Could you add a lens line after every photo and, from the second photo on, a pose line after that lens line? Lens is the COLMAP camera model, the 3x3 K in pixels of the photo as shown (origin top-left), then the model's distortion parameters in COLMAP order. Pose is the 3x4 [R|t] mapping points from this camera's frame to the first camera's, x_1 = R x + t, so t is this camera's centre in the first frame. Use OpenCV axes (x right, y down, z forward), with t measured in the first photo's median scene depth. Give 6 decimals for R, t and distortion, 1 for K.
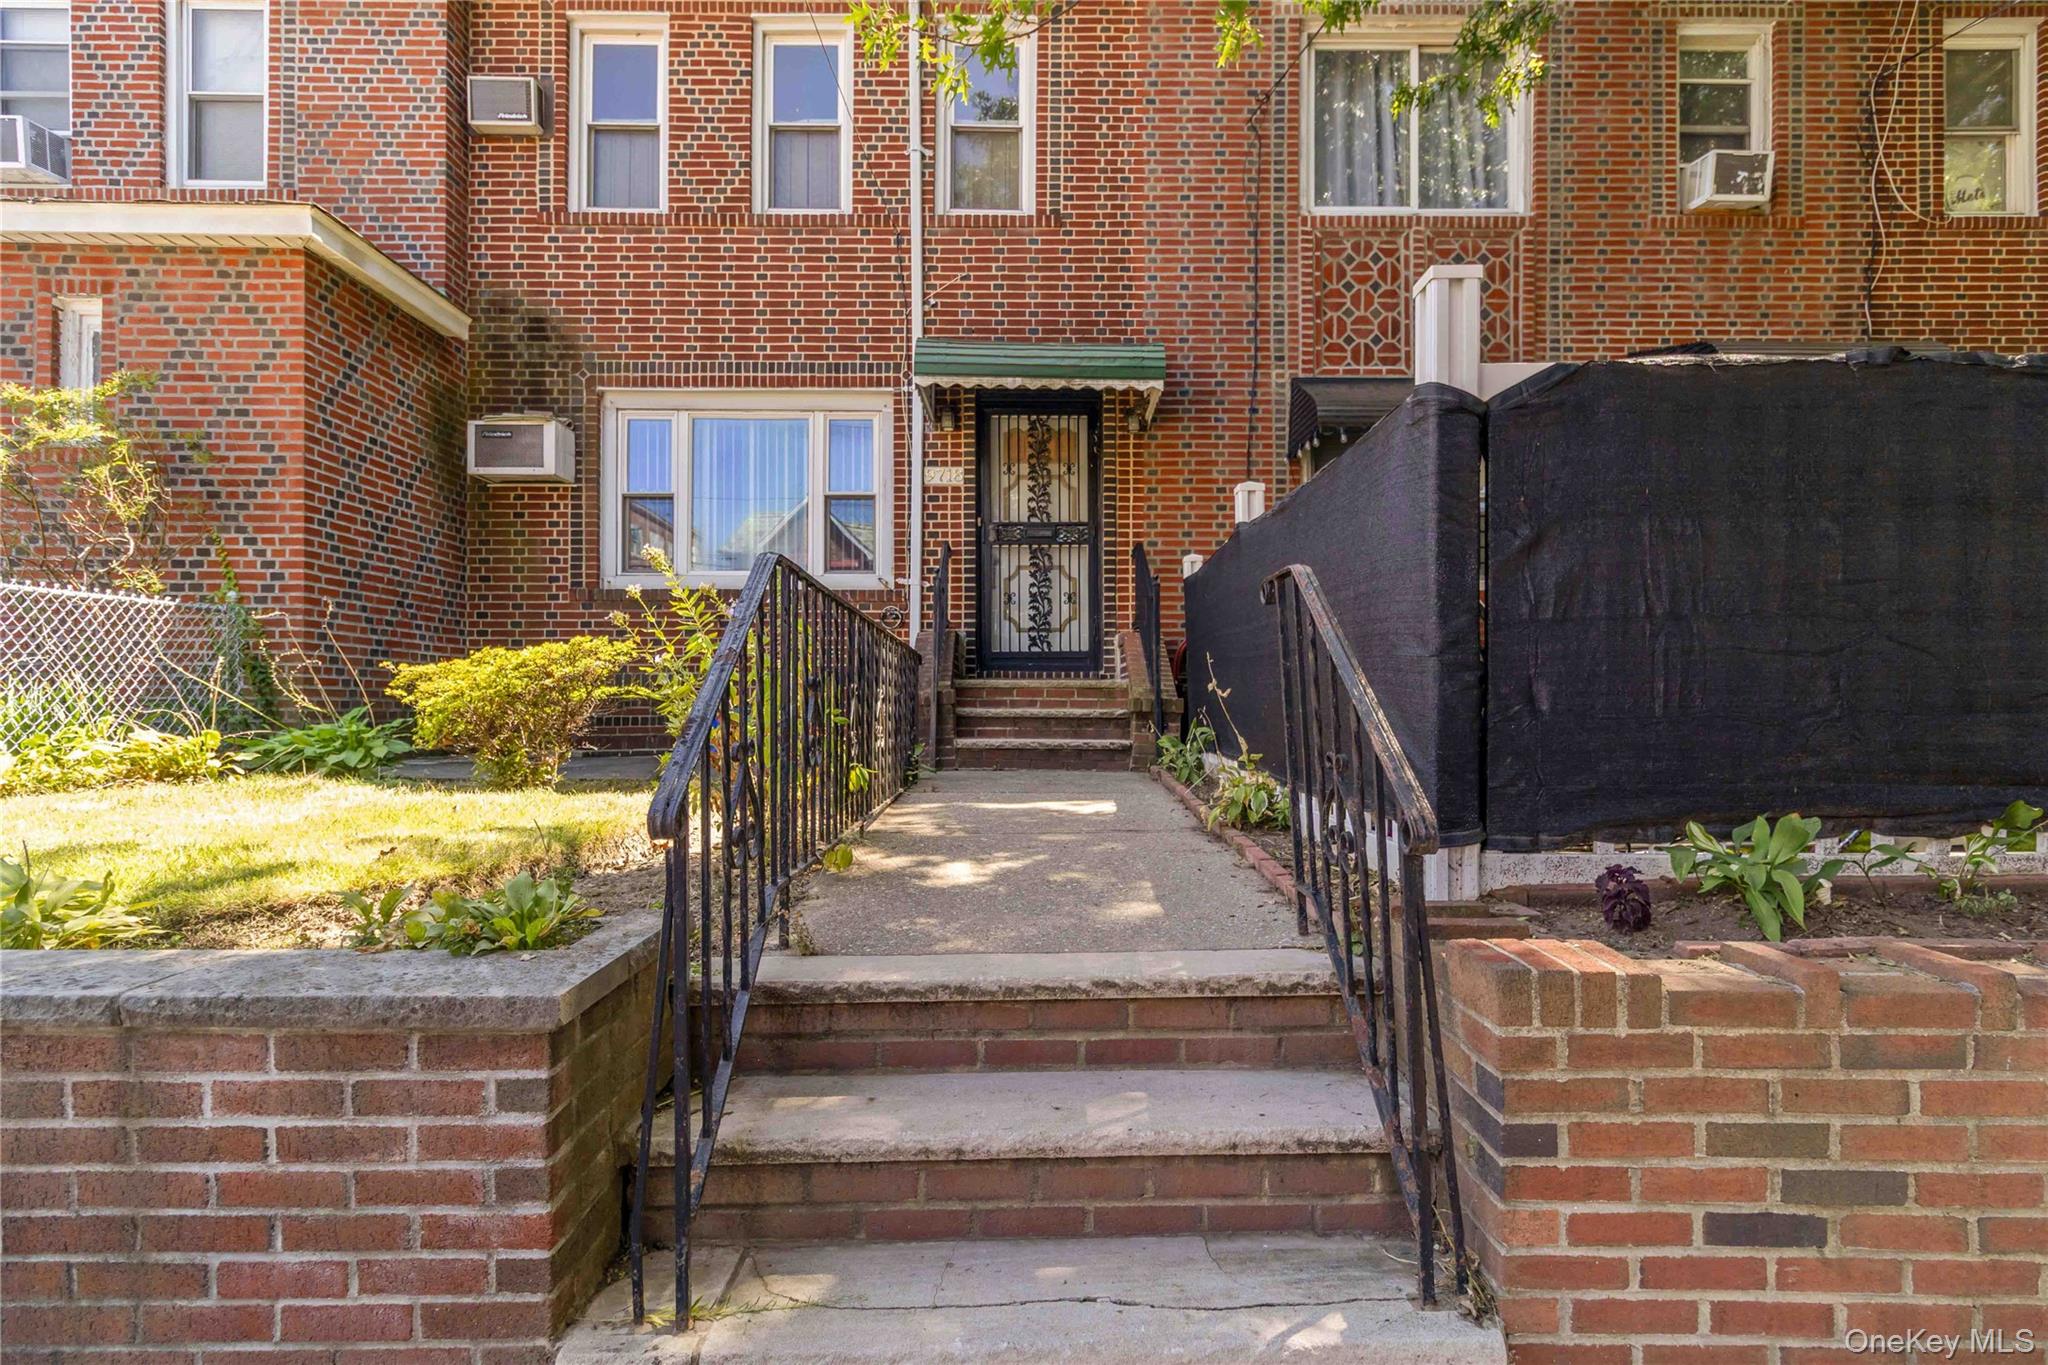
lens RADIAL K [[985.3, 0, 1023.4], [0, 985.3, 695.9], [0, 0, 1]] dist [0.005226, 0.001183]
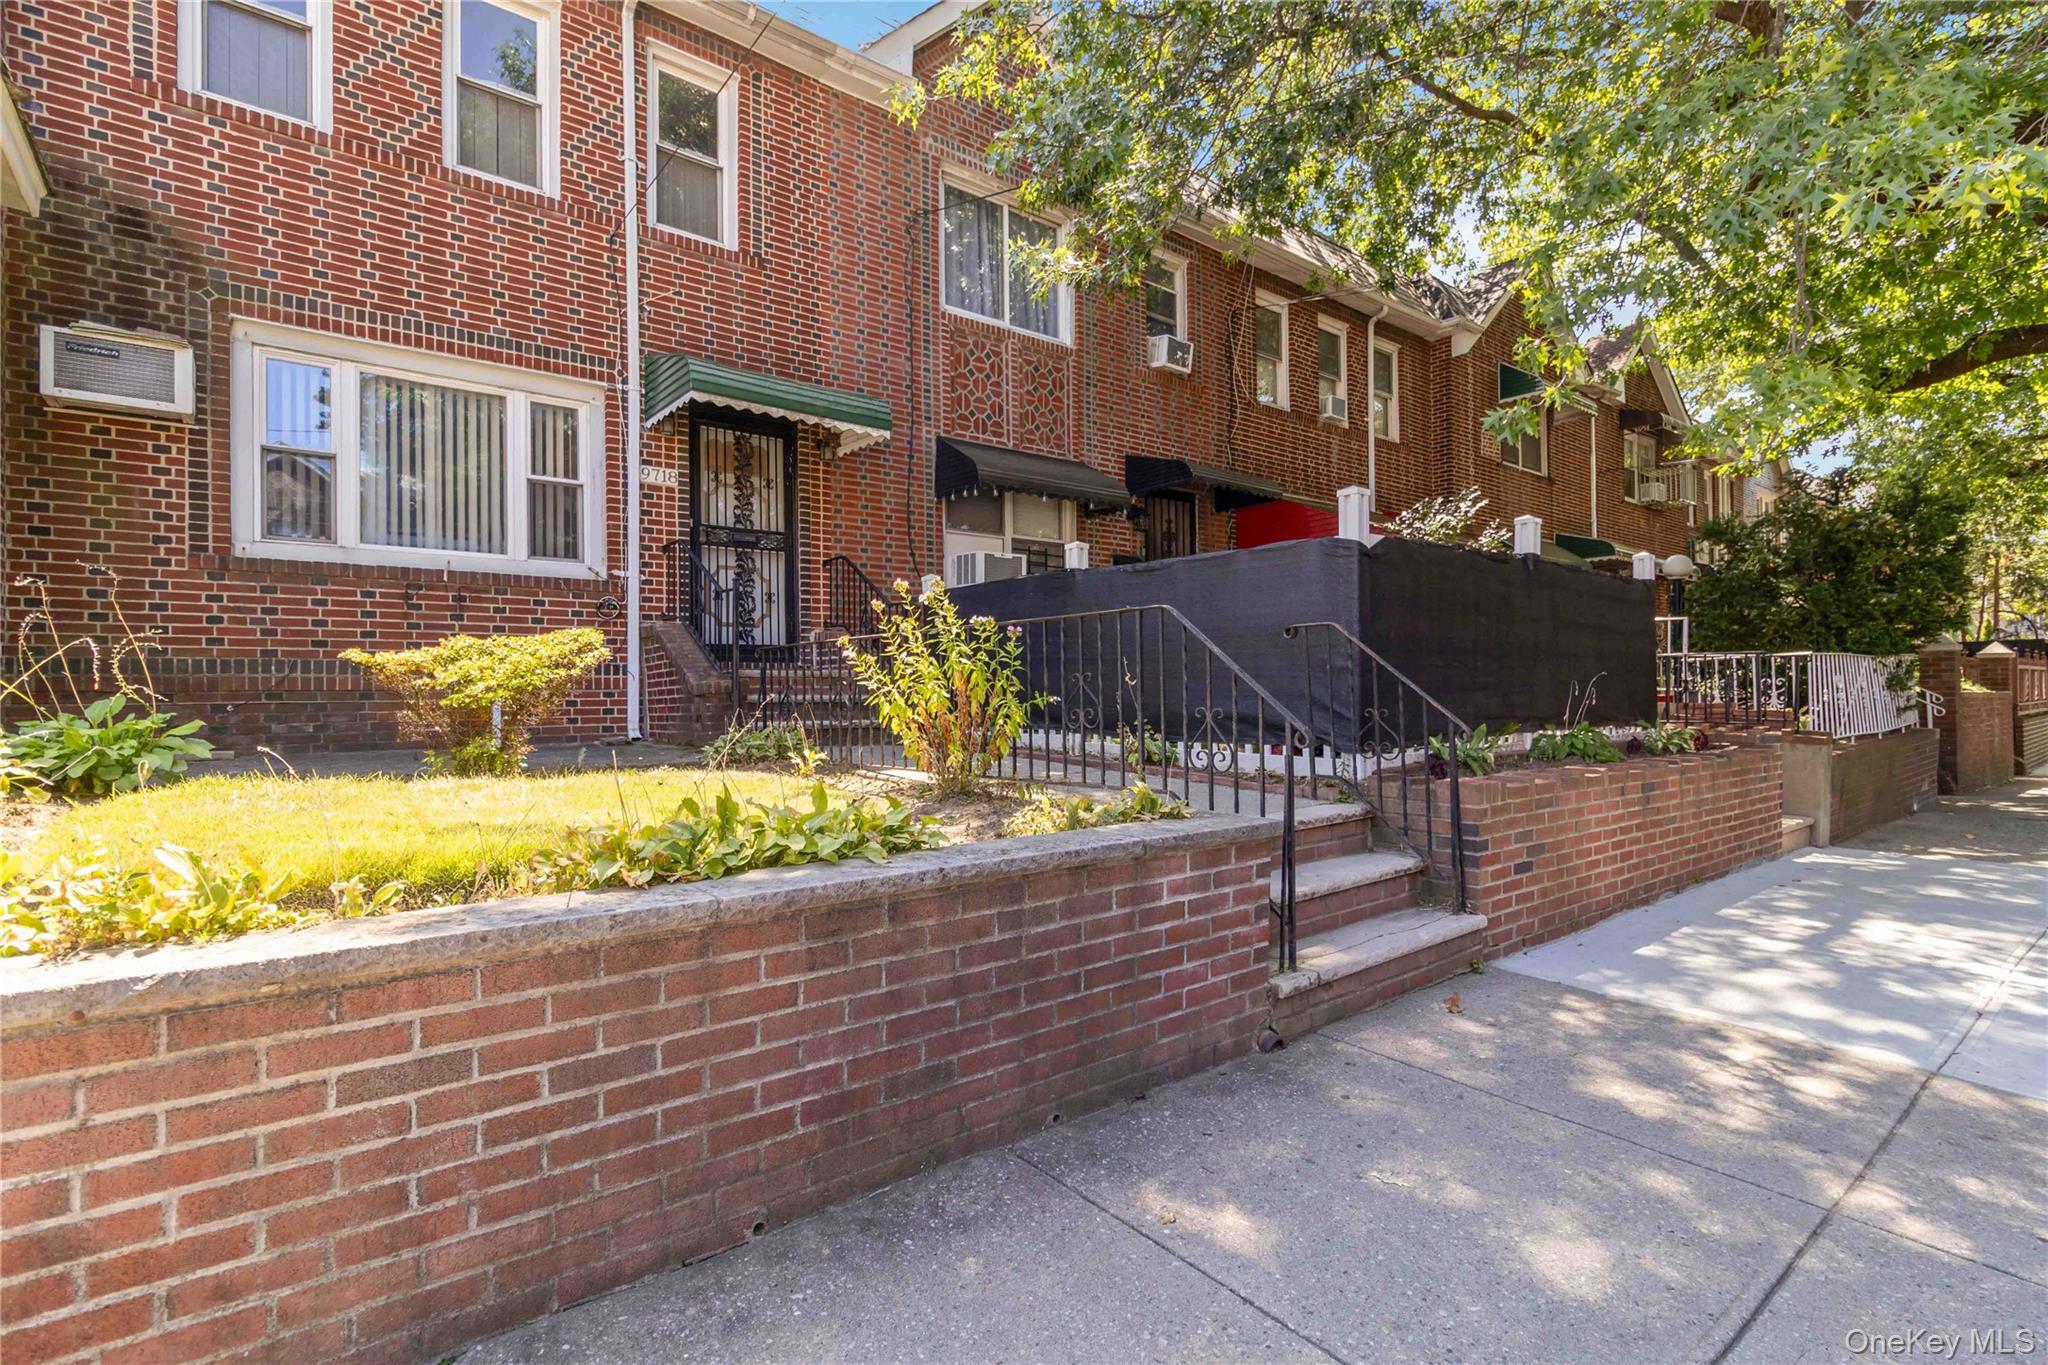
lens RADIAL K [[985.3, 0, 1024.6], [0, 985.3, 675.4], [0, 0, 1]] dist [0.005226, 0.001183]
pose [[0.780395, 0.003948, 0.625274, -0.433250], [0.001032, 0.999971, -0.007602, -0.001040], [-0.625285, 0.006578, 0.780368, -0.068204]]
